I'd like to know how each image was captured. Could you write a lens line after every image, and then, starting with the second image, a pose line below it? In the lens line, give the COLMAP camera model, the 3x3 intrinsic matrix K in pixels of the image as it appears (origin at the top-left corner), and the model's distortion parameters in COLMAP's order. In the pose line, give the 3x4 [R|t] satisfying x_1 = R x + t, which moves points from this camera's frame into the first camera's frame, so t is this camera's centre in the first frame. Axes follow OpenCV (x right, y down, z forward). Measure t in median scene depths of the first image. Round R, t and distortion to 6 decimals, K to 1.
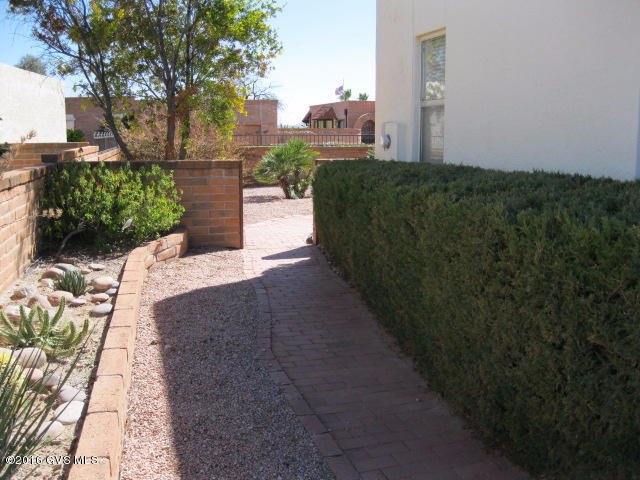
lens RADIAL K [[651.0, 0, 316.7], [0, 651.0, 237.6], [0, 0, 1]] dist [-0.113856, 0.036047]
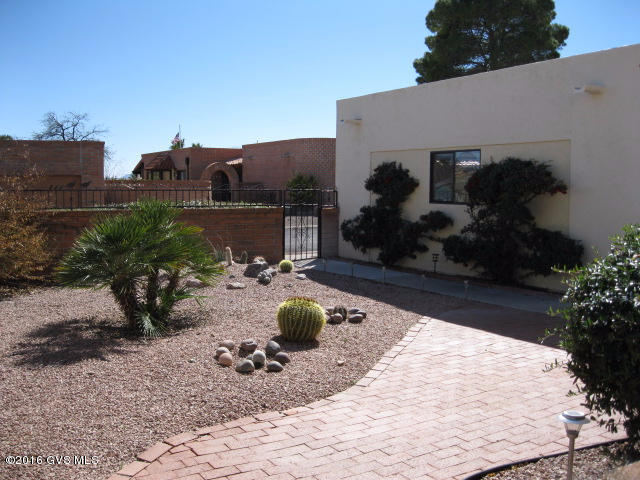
lens RADIAL K [[651.0, 0, 316.7], [0, 651.0, 237.6], [0, 0, 1]] dist [-0.113856, 0.036047]
pose [[0.965884, -0.017248, 0.258399, -0.018889], [0.037883, 0.996457, -0.075094, -0.043784], [-0.256188, 0.082321, 0.963115, 0.269956]]
